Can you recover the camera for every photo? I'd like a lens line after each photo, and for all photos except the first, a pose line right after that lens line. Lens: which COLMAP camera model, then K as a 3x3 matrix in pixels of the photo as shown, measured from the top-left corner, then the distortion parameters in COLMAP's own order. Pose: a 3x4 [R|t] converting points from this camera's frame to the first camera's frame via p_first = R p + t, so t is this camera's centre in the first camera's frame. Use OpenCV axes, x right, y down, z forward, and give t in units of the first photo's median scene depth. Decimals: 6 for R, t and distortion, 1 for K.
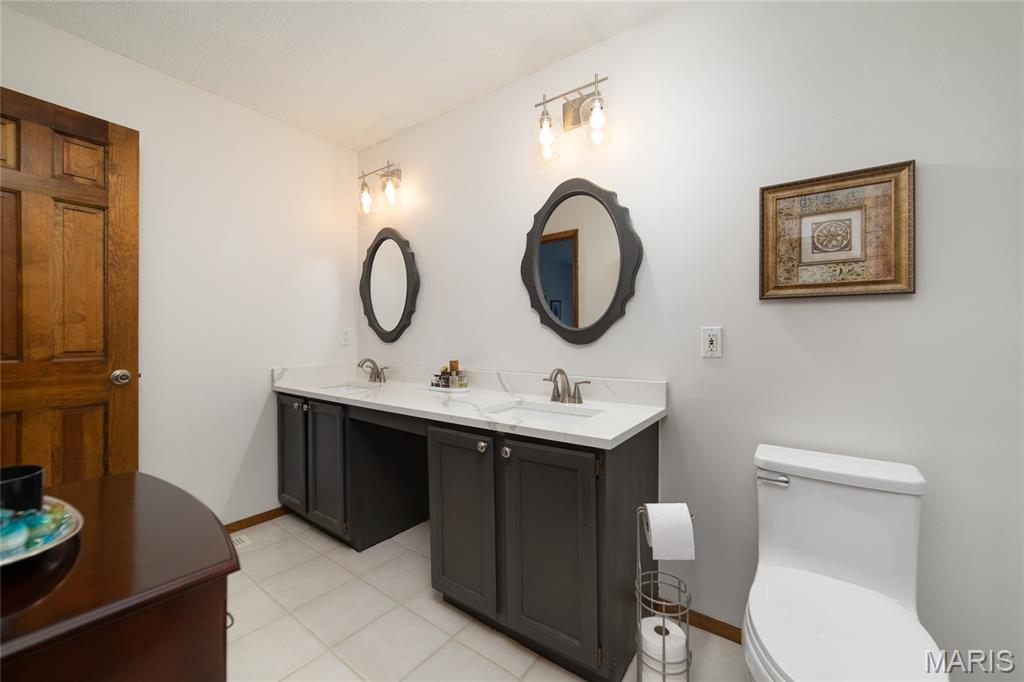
lens RADIAL K [[397.4, 0, 514.0], [0, 397.4, 335.7], [0, 0, 1]] dist [-0.009440, 0.000030]
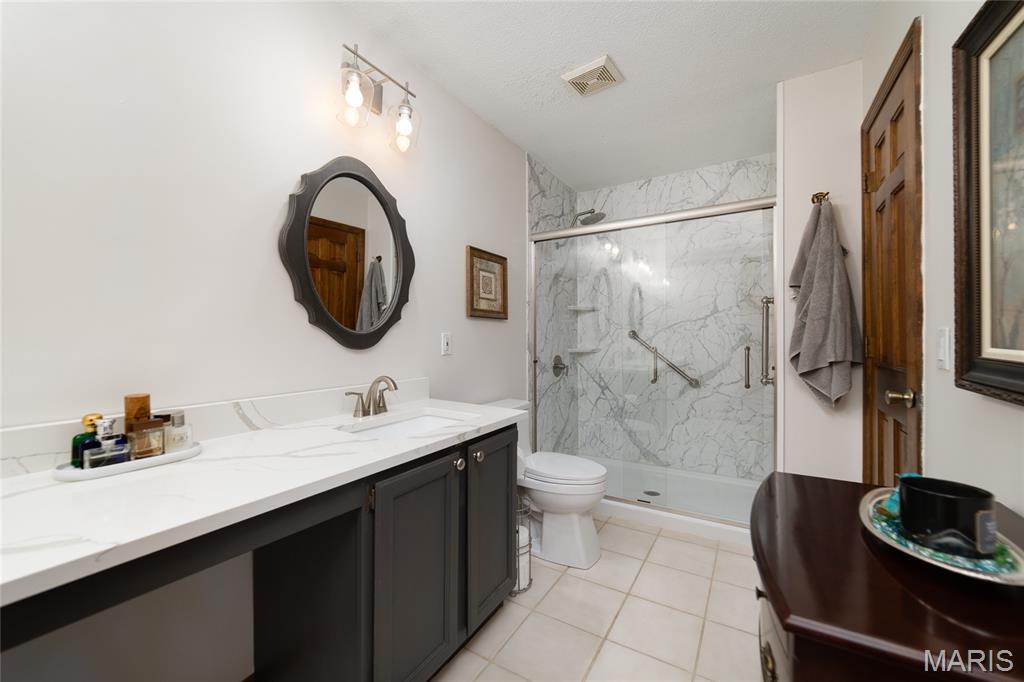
lens RADIAL K [[397.4, 0, 514.9], [0, 397.4, 340.8], [0, 0, 1]] dist [-0.009440, 0.000030]
pose [[-0.072454, -0.008836, 0.997333, -0.864449], [-0.004246, 0.999954, 0.008551, -0.006721], [-0.997363, -0.003615, -0.072489, 0.826628]]
